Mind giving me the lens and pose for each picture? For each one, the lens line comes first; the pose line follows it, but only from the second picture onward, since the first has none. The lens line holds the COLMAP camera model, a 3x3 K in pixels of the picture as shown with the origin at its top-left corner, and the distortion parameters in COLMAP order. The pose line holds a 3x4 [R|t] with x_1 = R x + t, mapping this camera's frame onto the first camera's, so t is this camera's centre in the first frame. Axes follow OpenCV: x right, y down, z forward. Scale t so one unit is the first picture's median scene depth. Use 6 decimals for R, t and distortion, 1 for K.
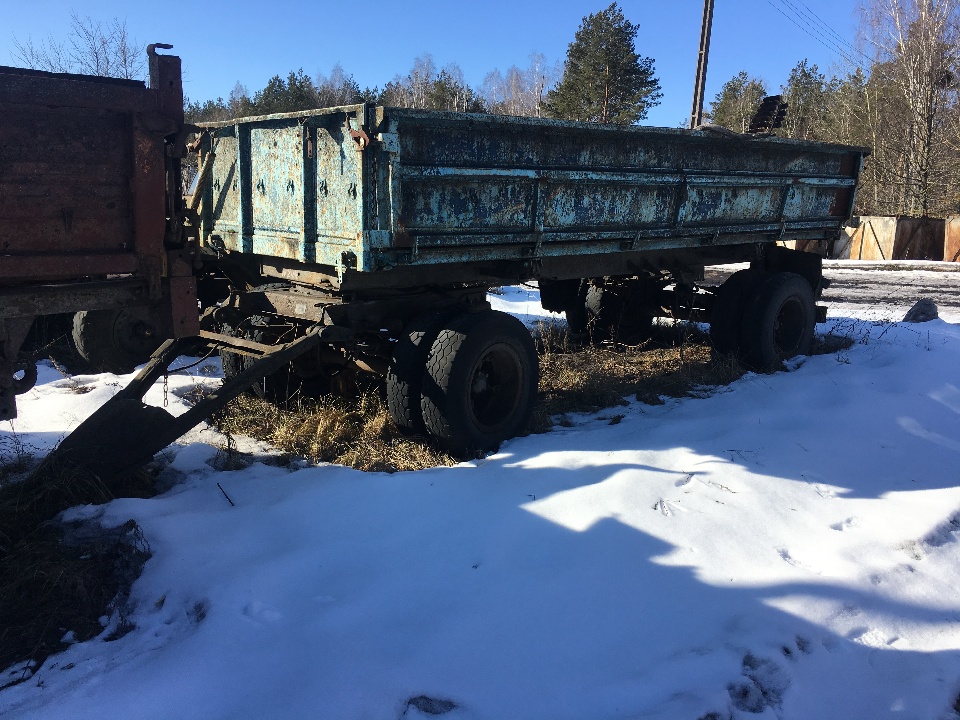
lens RADIAL K [[823.8, 0, 479.8], [0, 823.8, 361.8], [0, 0, 1]] dist [0.077313, -0.093013]
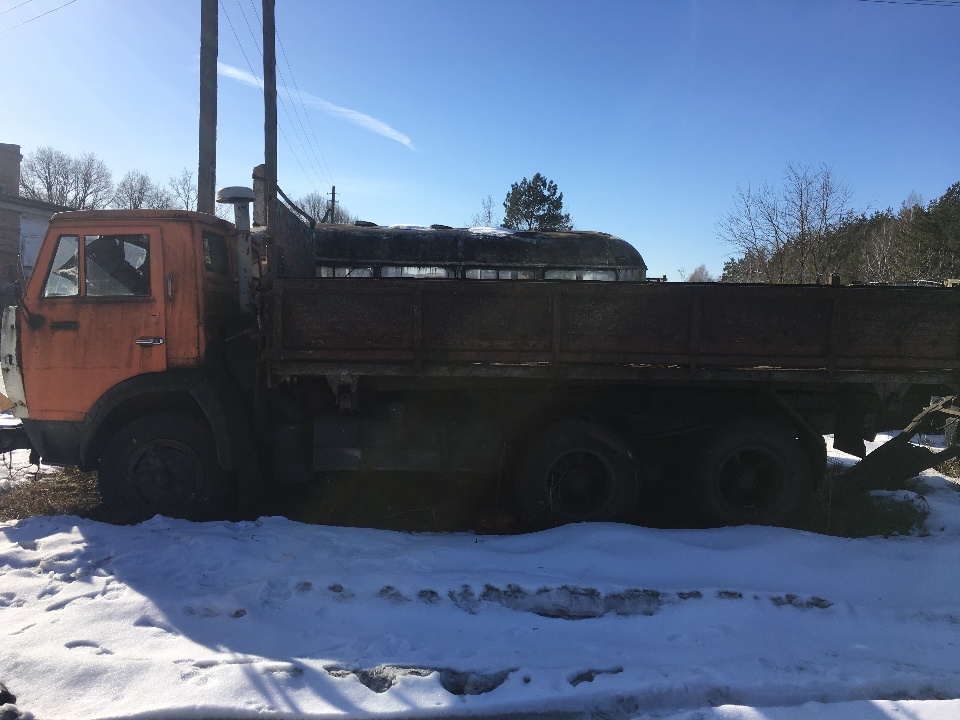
lens RADIAL K [[823.8, 0, 481.3], [0, 823.8, 362.2], [0, 0, 1]] dist [0.077313, -0.093013]
pose [[0.742390, 0.066760, -0.666633, 0.067581], [-0.149331, 0.986480, -0.067510, 0.107846], [0.653113, 0.149668, 0.742322, -0.746016]]
